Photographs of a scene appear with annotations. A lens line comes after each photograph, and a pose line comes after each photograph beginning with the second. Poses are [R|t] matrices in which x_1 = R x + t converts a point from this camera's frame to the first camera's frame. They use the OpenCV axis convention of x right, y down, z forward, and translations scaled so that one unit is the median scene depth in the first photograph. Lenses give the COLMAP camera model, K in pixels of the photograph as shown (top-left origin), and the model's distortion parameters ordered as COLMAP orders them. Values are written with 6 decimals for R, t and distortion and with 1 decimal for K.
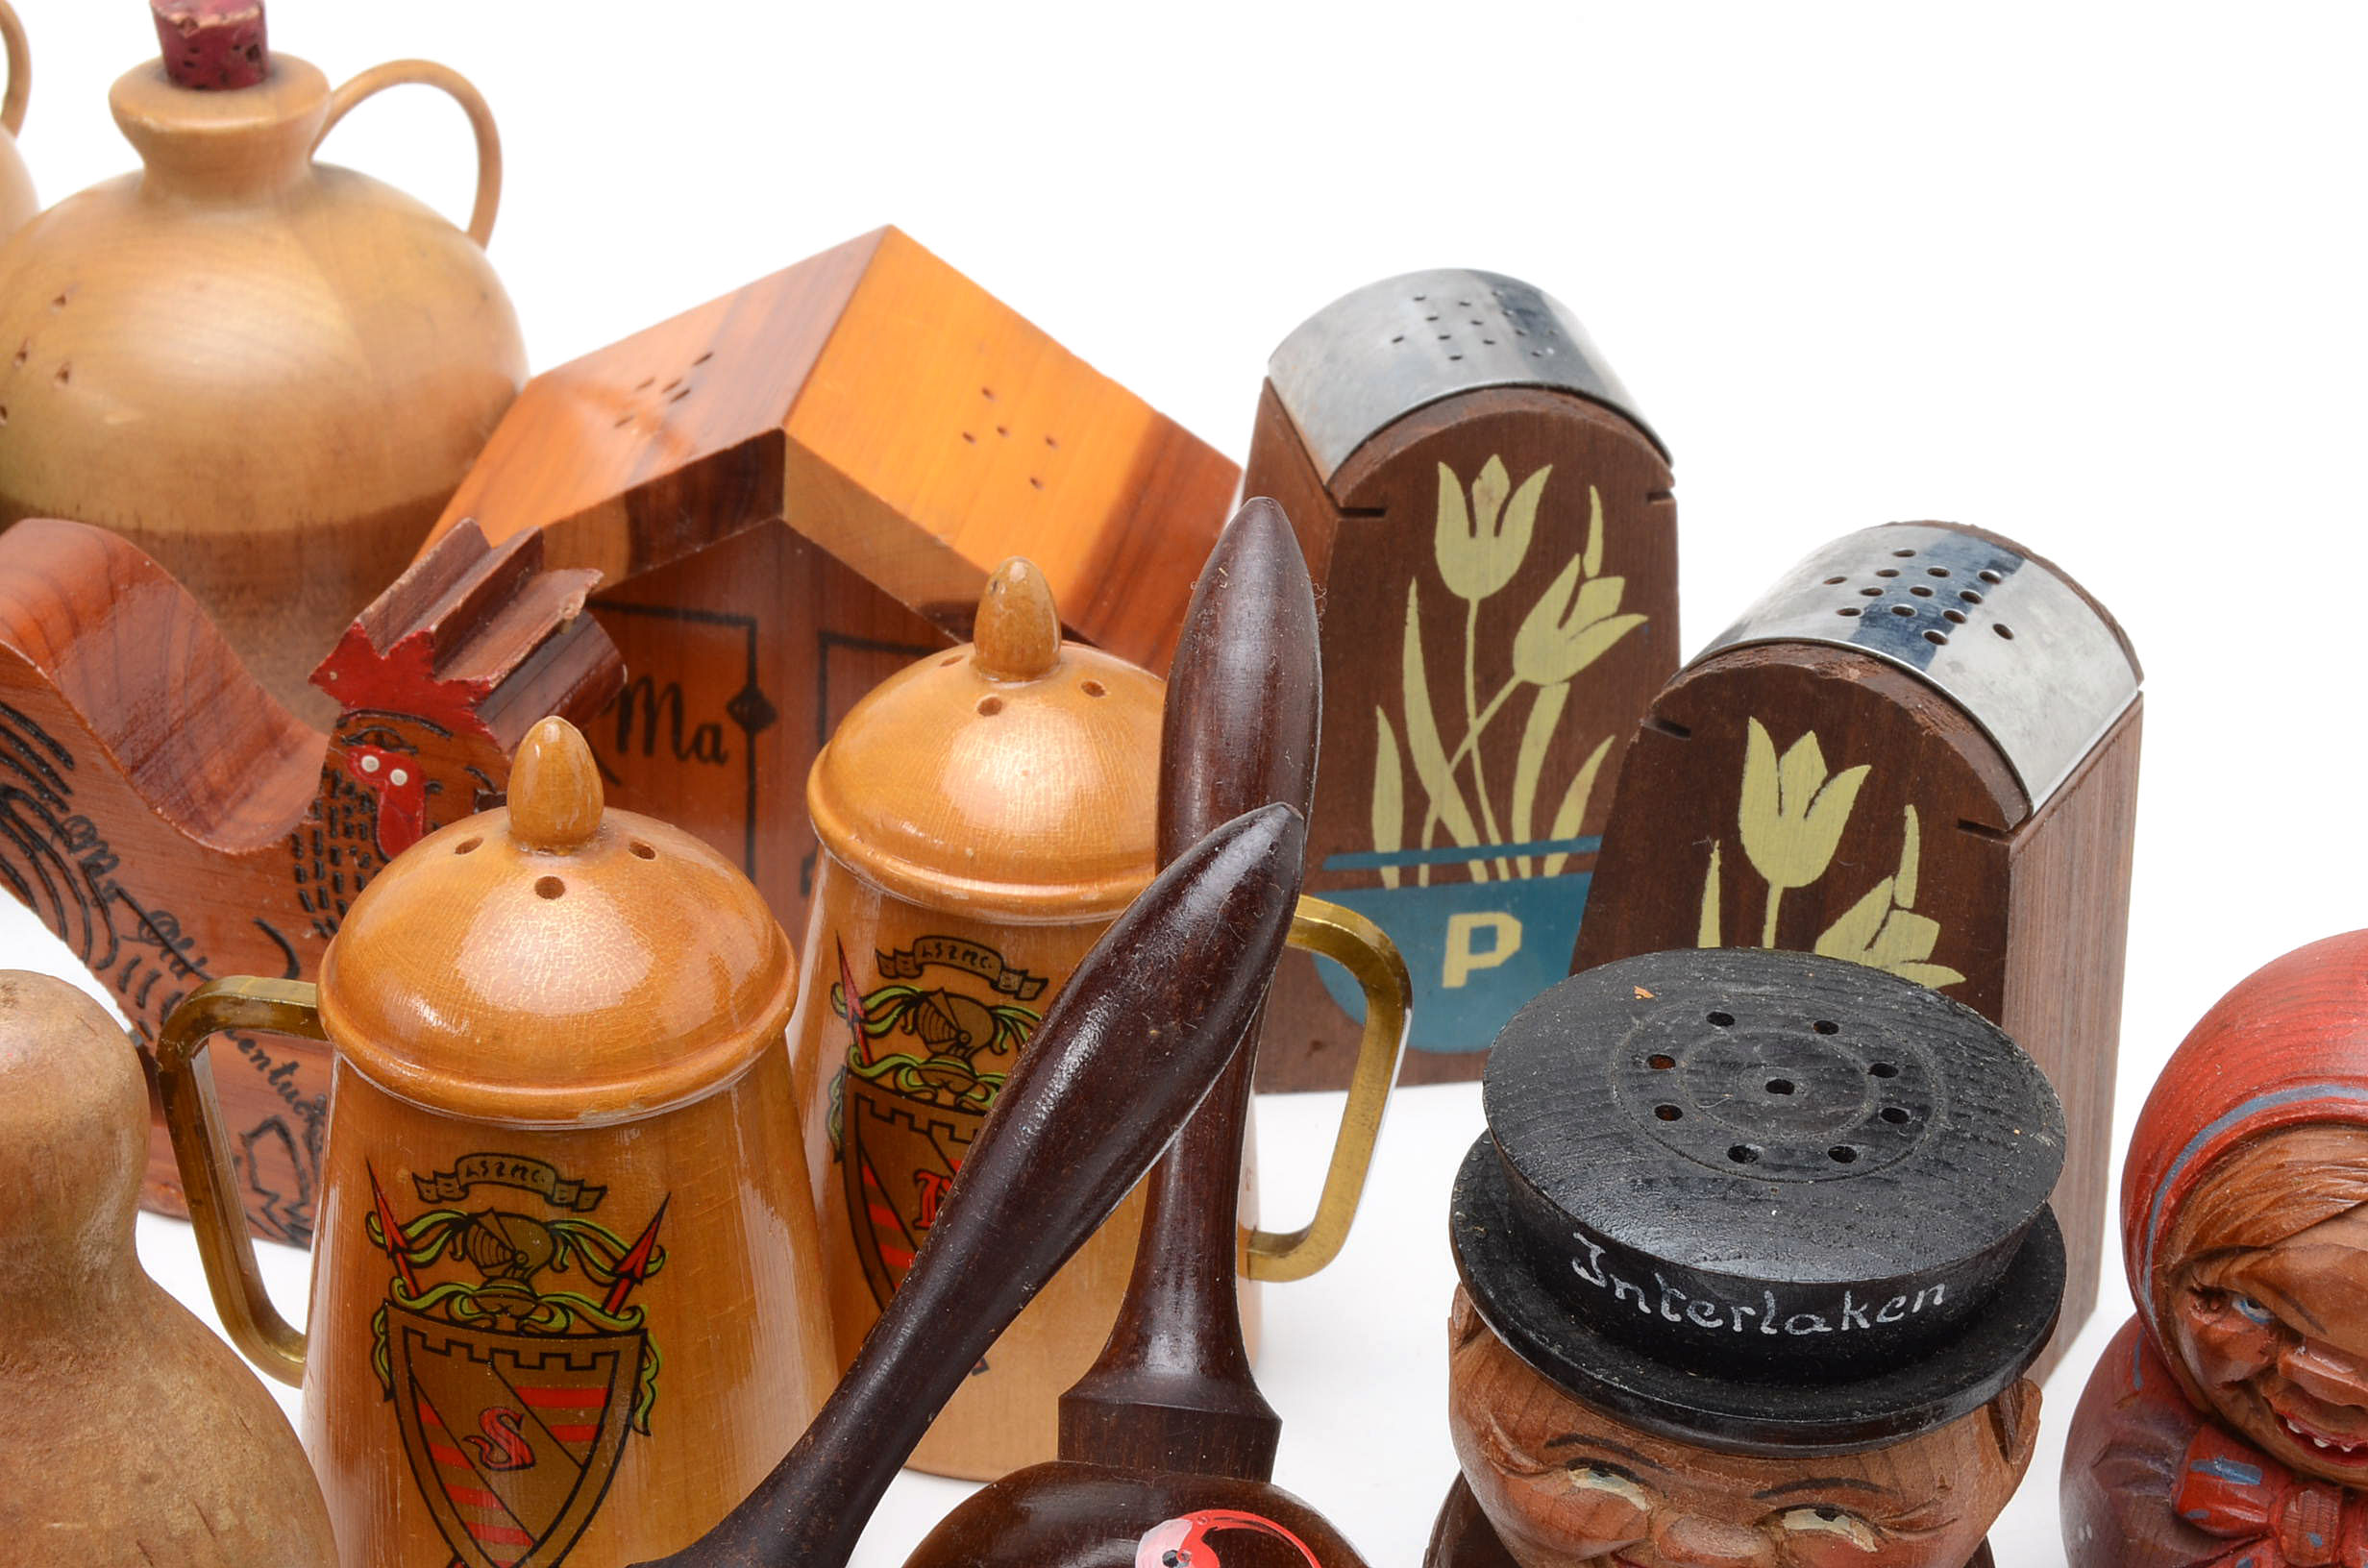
lens RADIAL K [[4515.8, 0, 1184.0], [0, 4515.8, 784.0], [0, 0, 1]] dist [-0.060851, 0.053723]
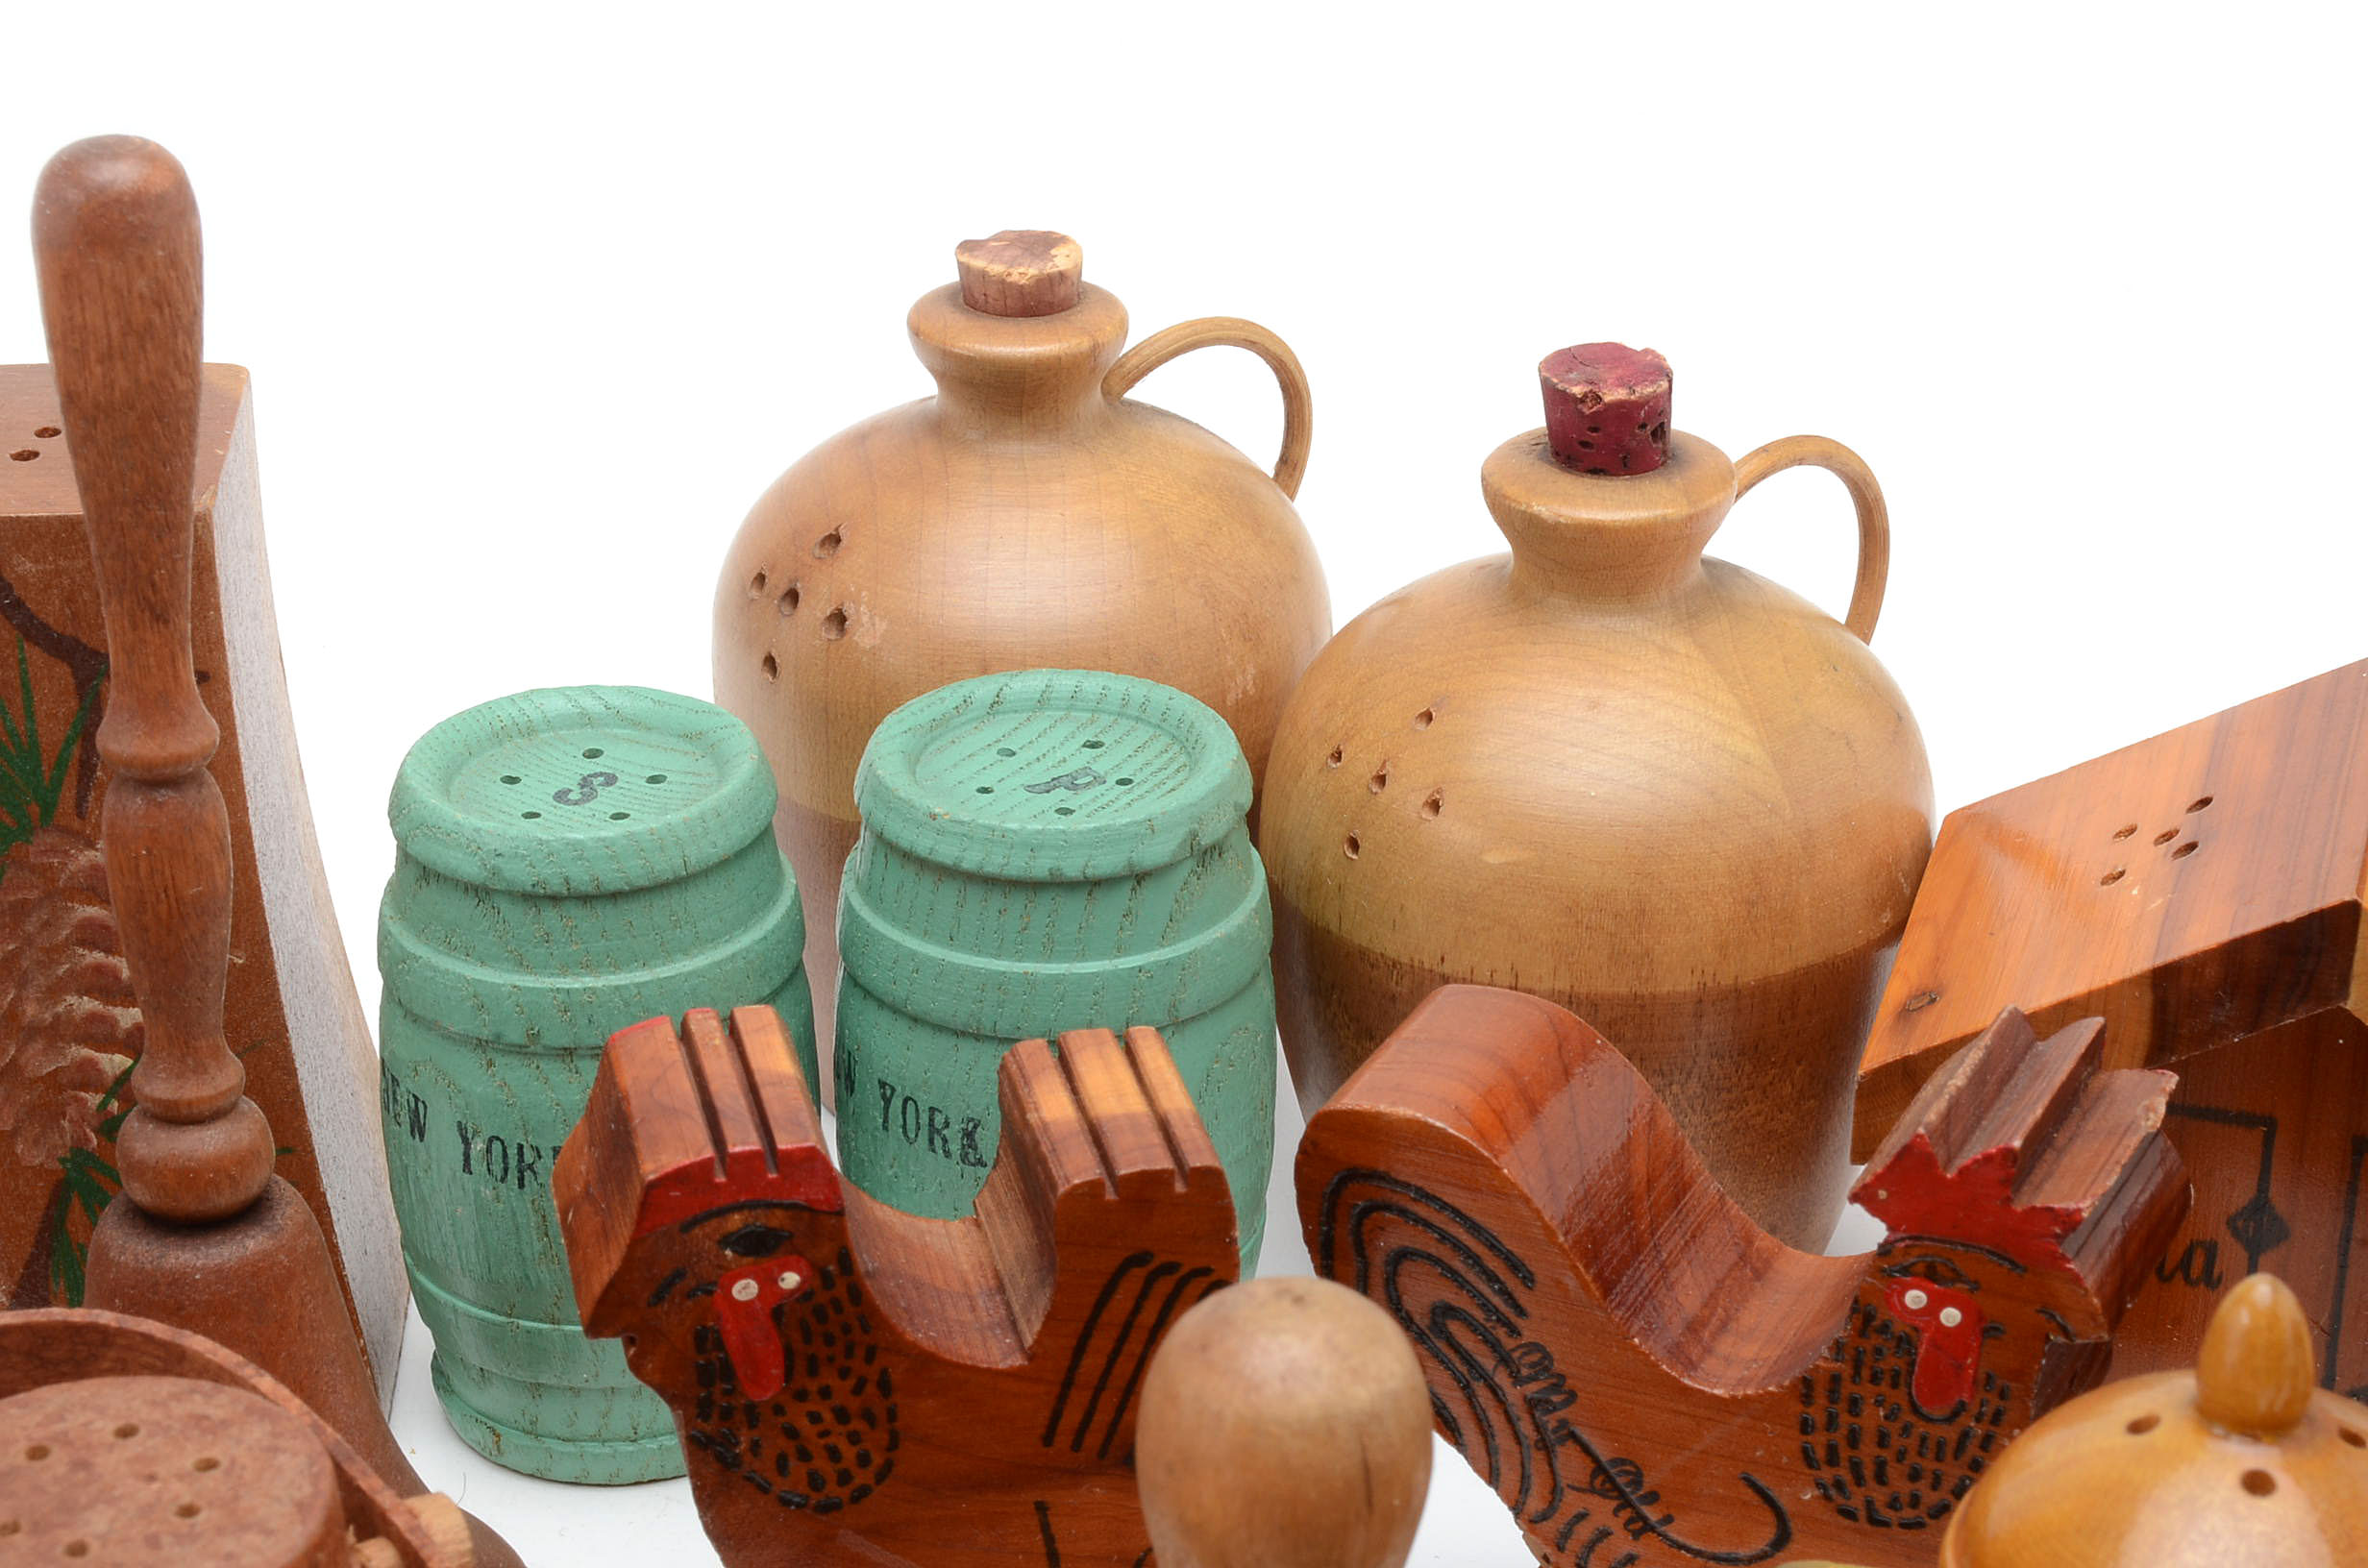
lens RADIAL K [[5196.1, 0, 1184.0], [0, 5196.1, 784.0], [0, 0, 1]] dist [-0.041960, -0.100209]
pose [[0.989949, 0.021464, -0.139788, -0.189328], [-0.031206, 0.997206, -0.067871, -0.031522], [0.137941, 0.071551, 0.987853, 0.021826]]
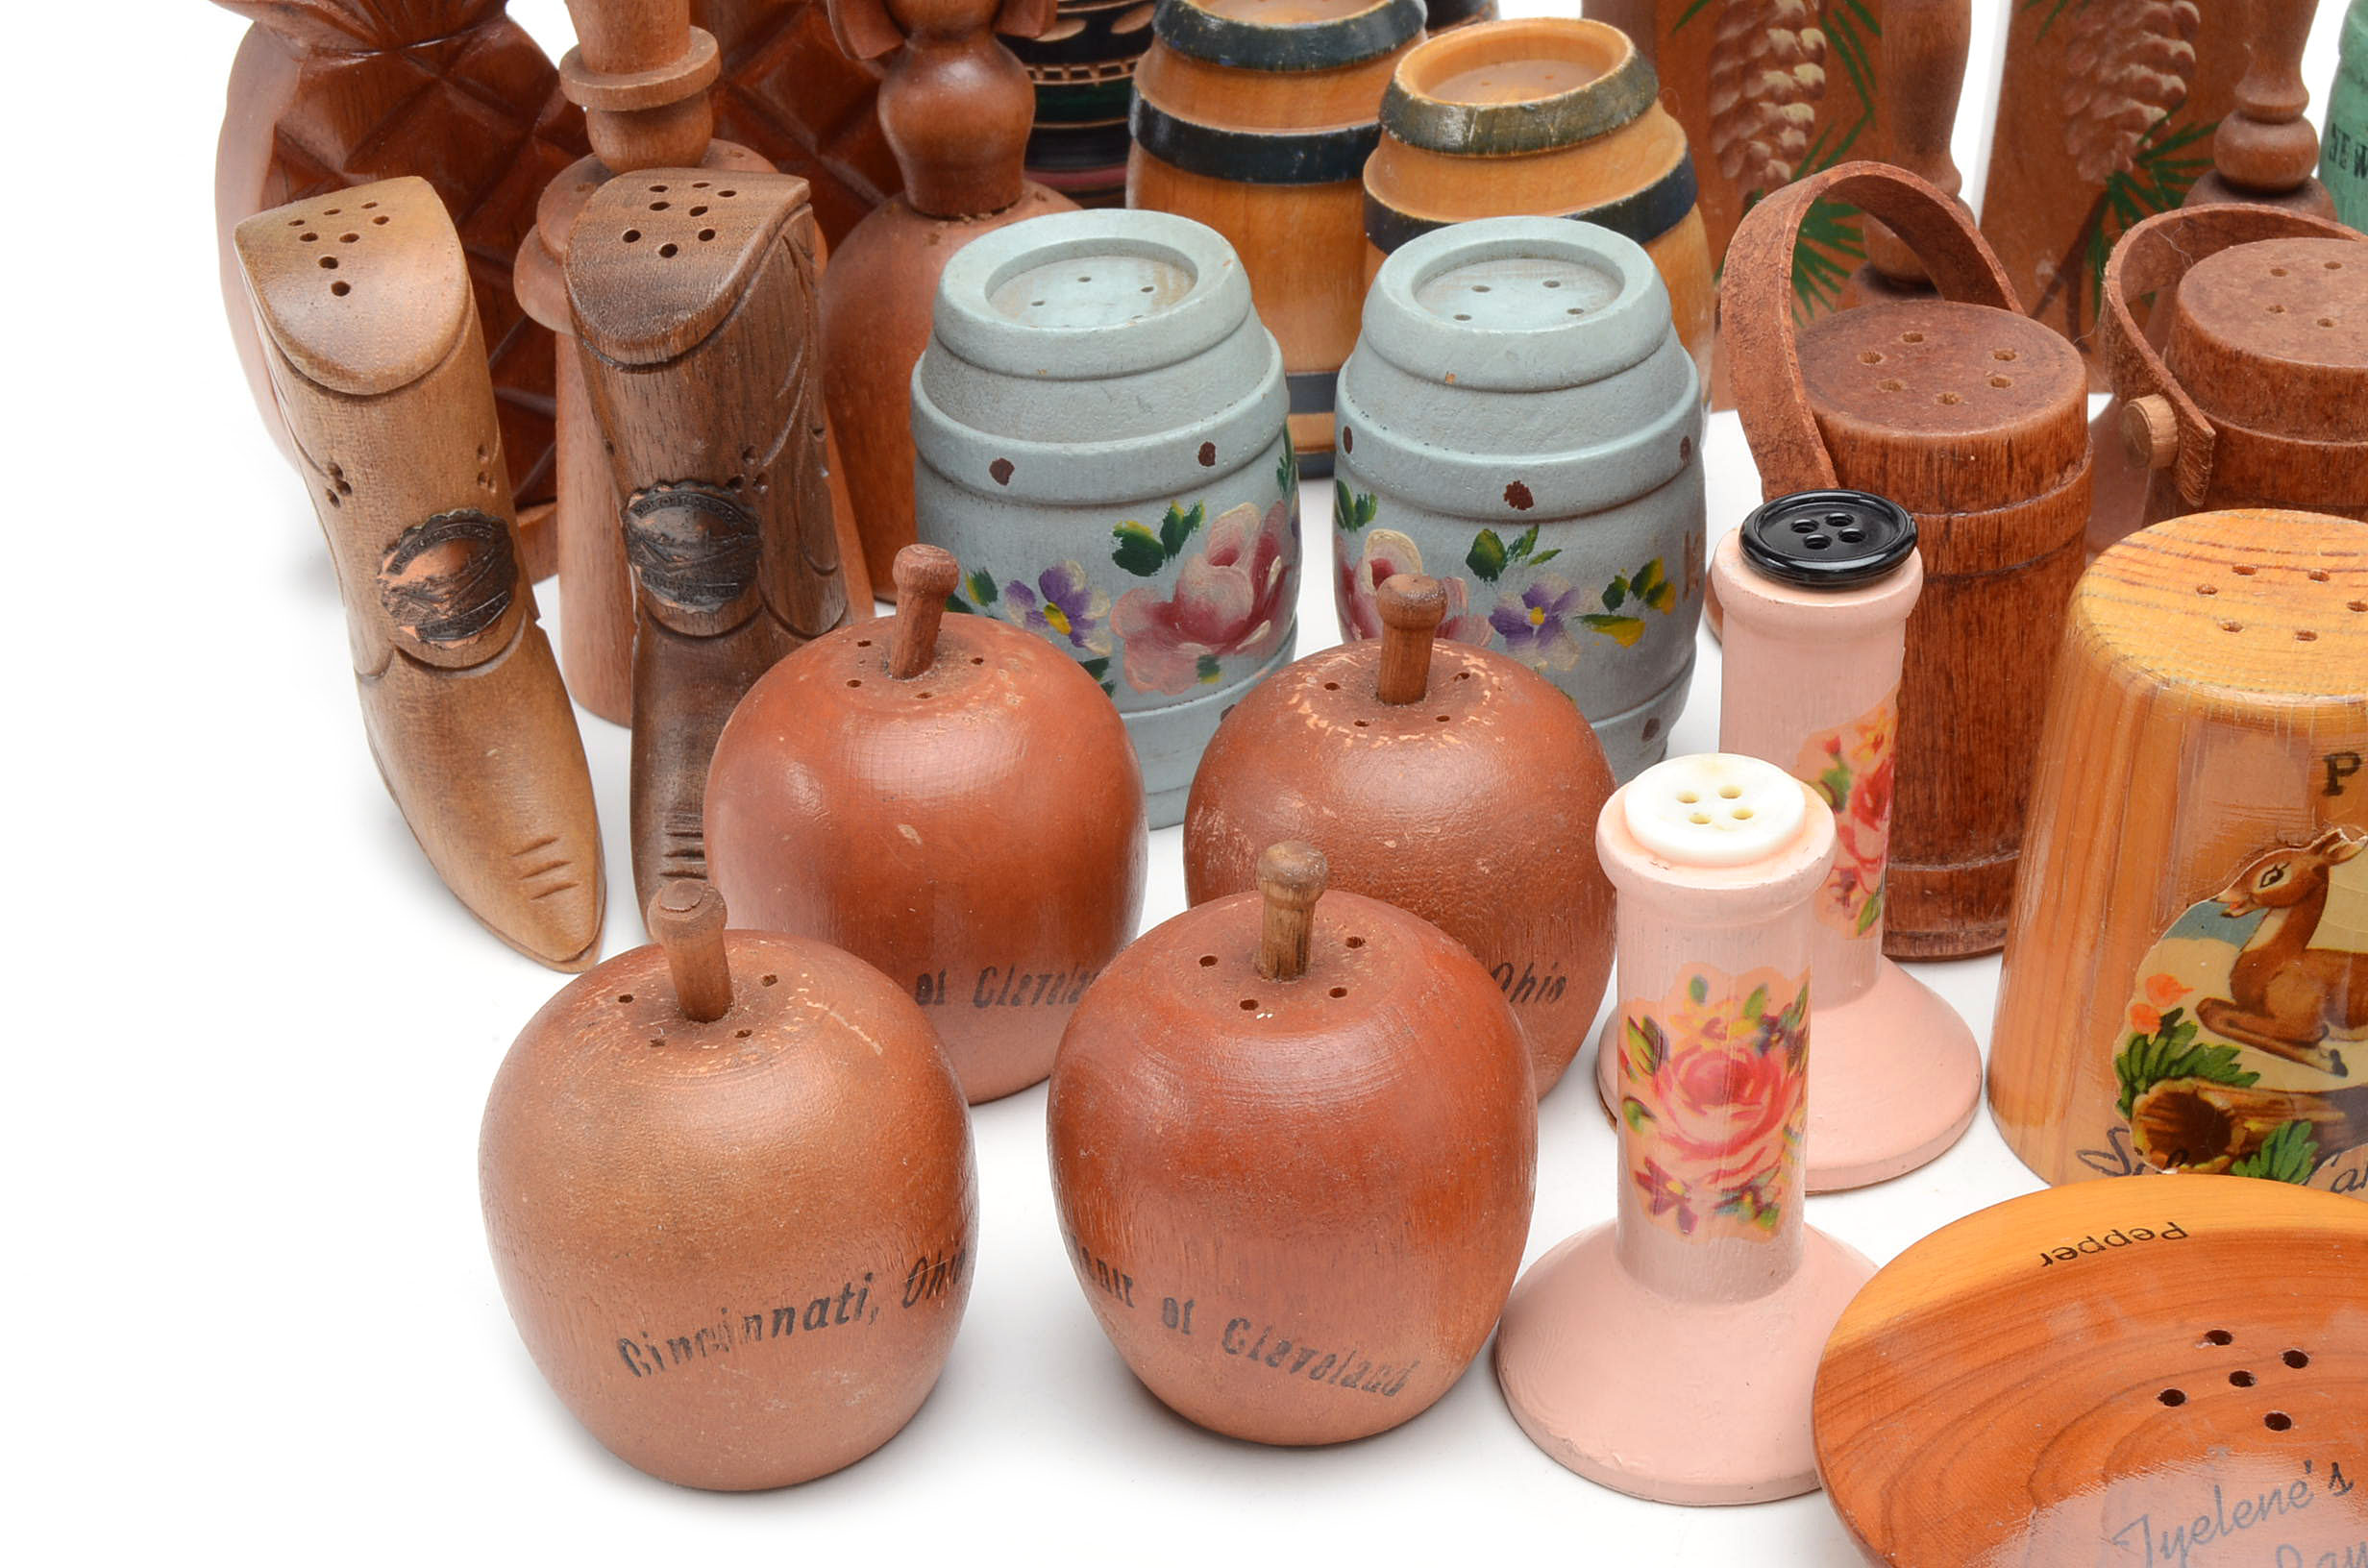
lens RADIAL K [[3938.9, 0, 1184.0], [0, 3938.9, 784.0], [0, 0, 1]] dist [-0.061539, 0.071044]
pose [[0.926550, 0.134669, -0.351240, -0.397679], [-0.118687, 0.990686, 0.066751, 0.134928], [0.356957, -0.020161, 0.933903, -0.213981]]
